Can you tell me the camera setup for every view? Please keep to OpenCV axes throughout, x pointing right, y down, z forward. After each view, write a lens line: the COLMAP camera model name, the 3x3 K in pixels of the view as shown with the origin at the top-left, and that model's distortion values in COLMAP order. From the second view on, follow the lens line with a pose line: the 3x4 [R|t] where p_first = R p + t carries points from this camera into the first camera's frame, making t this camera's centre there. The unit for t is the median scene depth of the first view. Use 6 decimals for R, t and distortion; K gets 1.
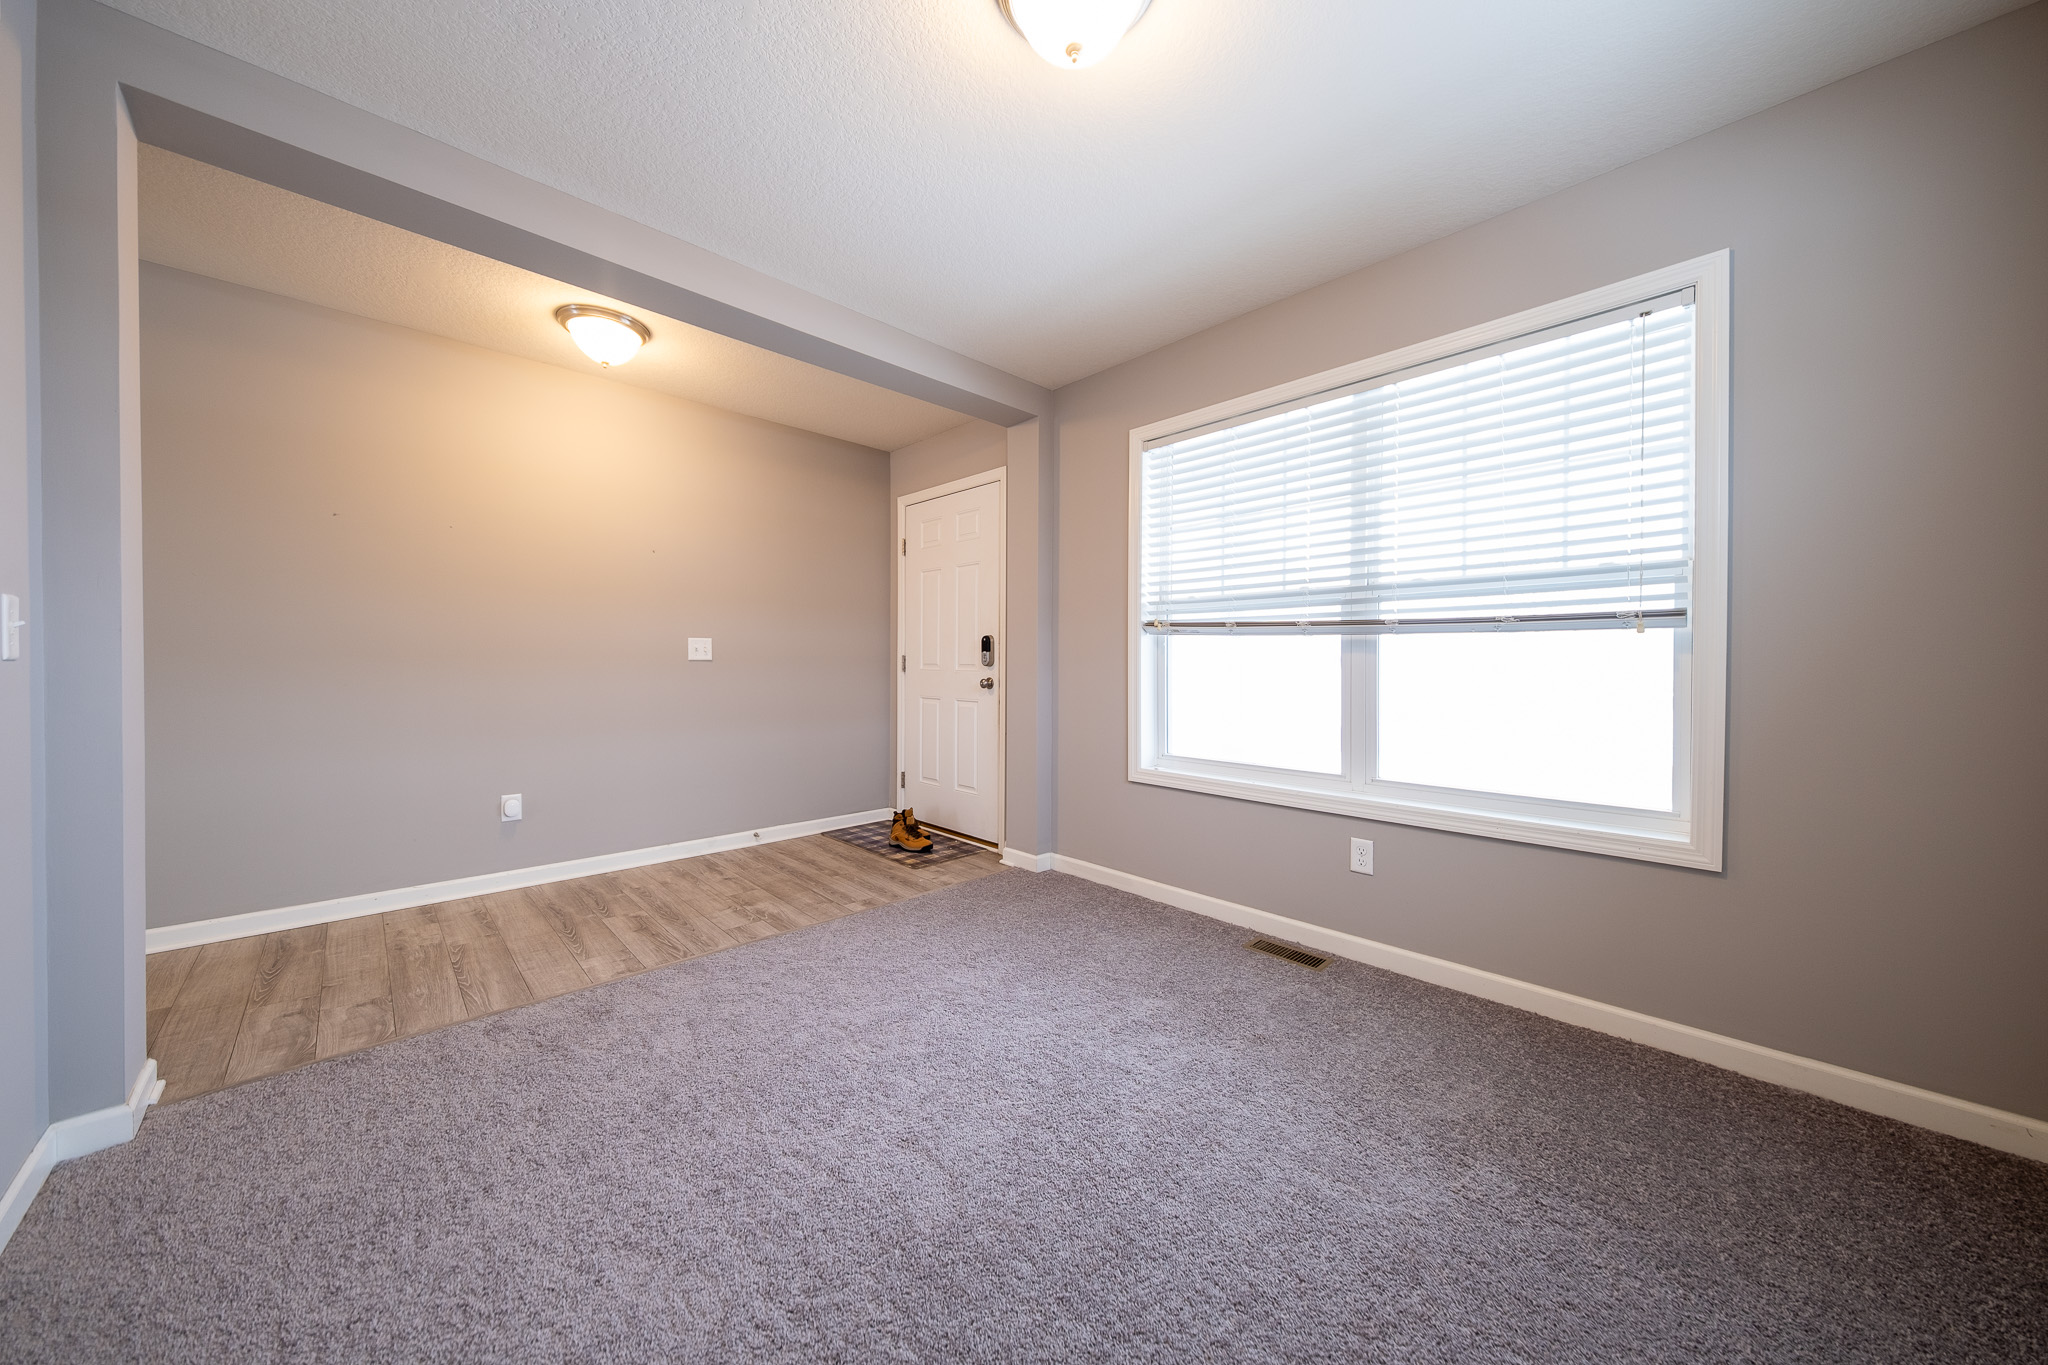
lens RADIAL K [[700.2, 0, 1026.3], [0, 700.2, 671.0], [0, 0, 1]] dist [0.030916, -0.010738]
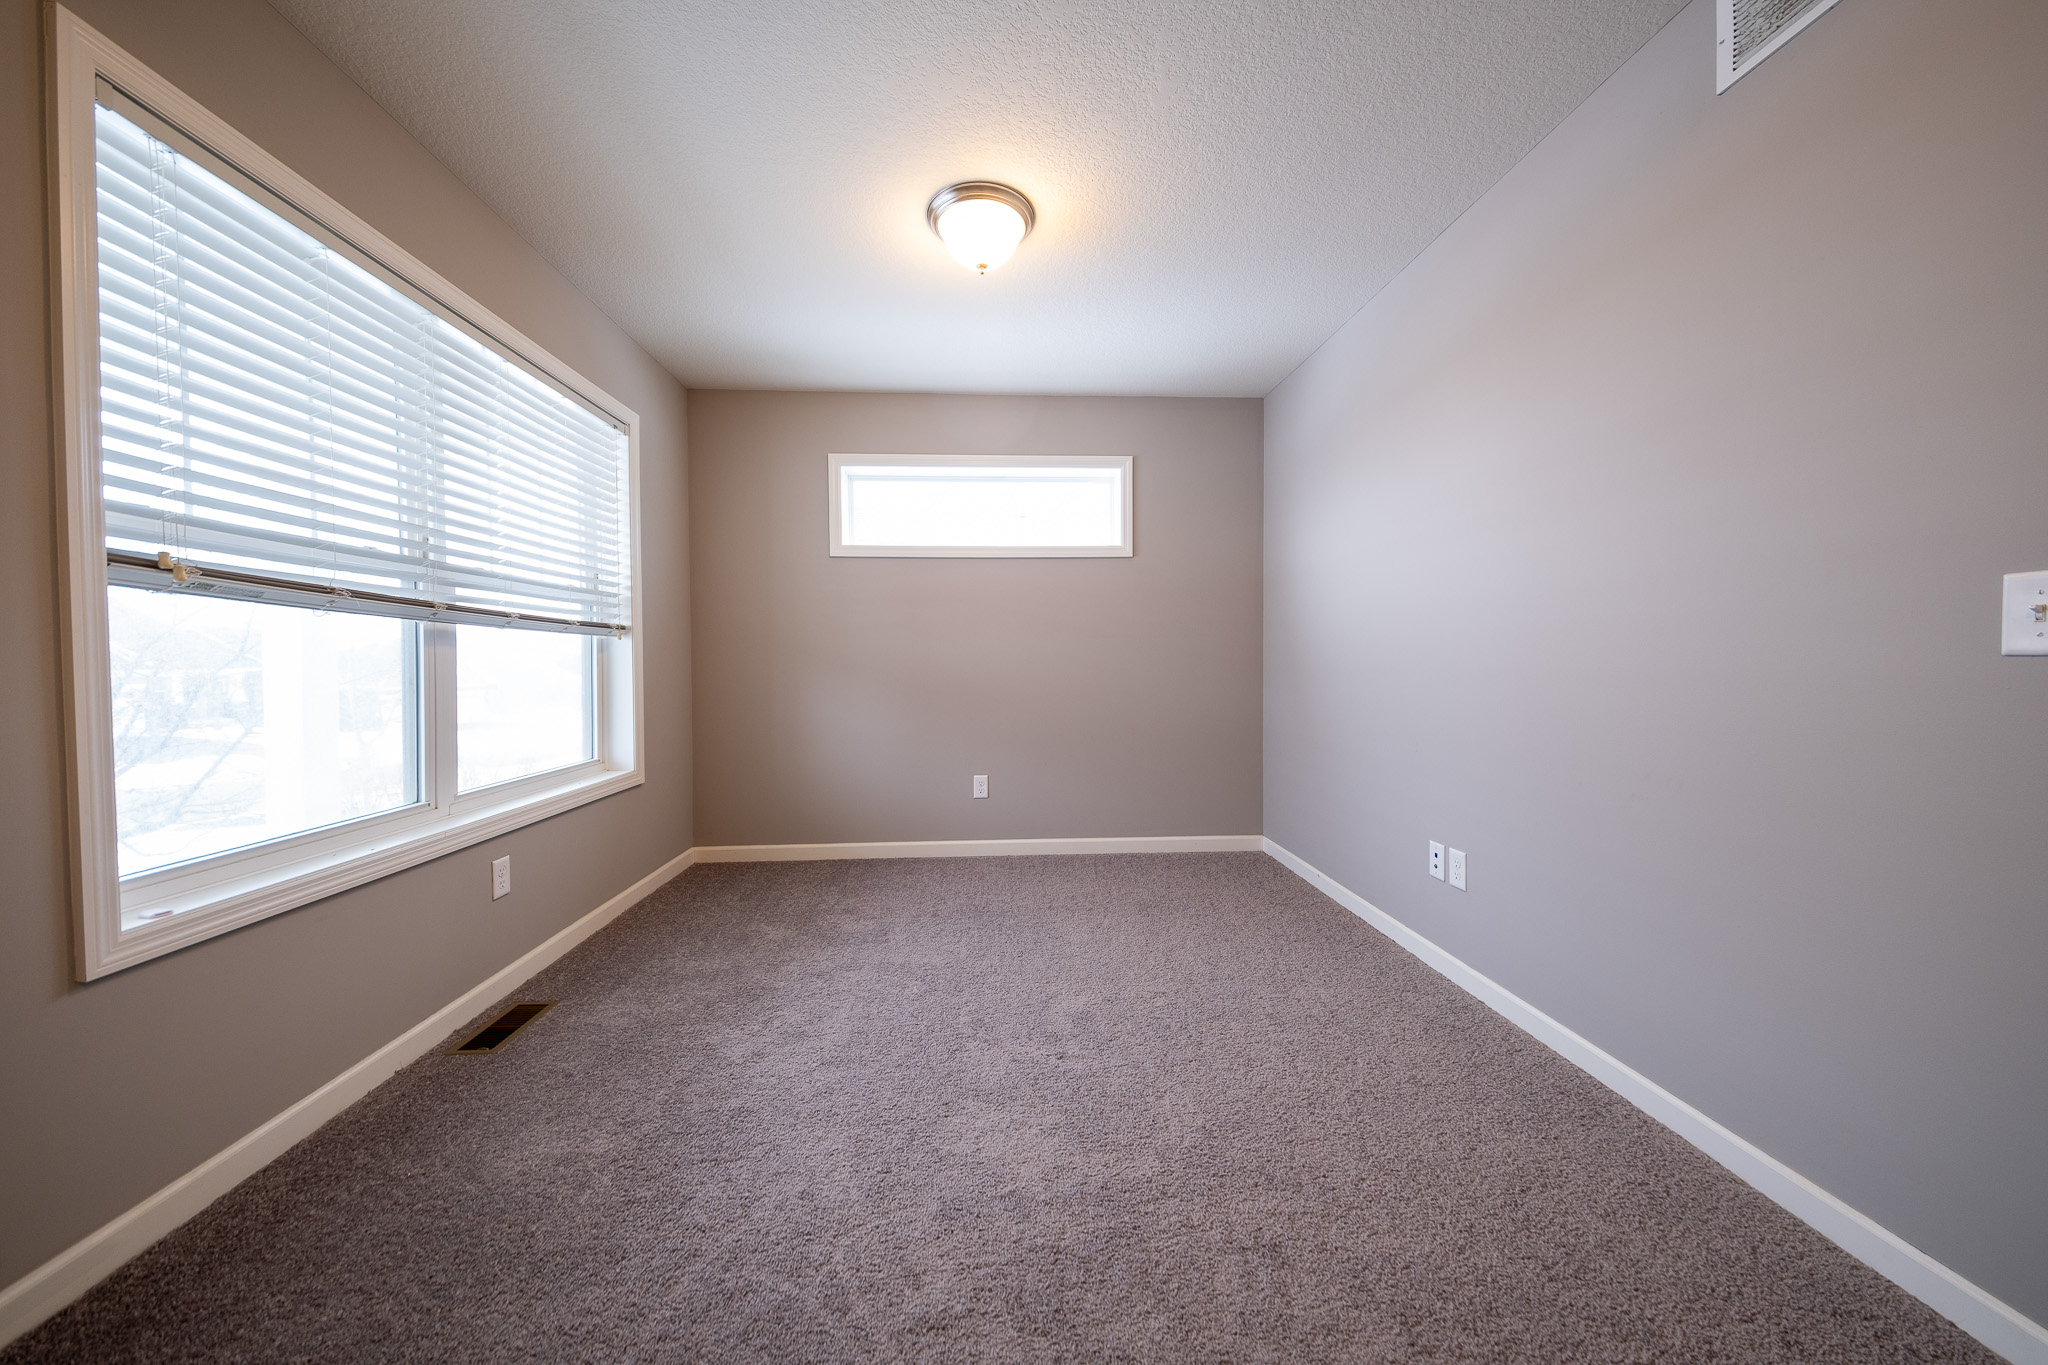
lens RADIAL K [[700.2, 0, 1026.3], [0, 700.2, 671.0], [0, 0, 1]] dist [0.030916, -0.010738]
pose [[-0.771287, -0.013418, 0.636346, -0.556123], [0.004456, 0.999639, 0.026480, -0.015659], [-0.636472, 0.023259, -0.770949, 1.178373]]
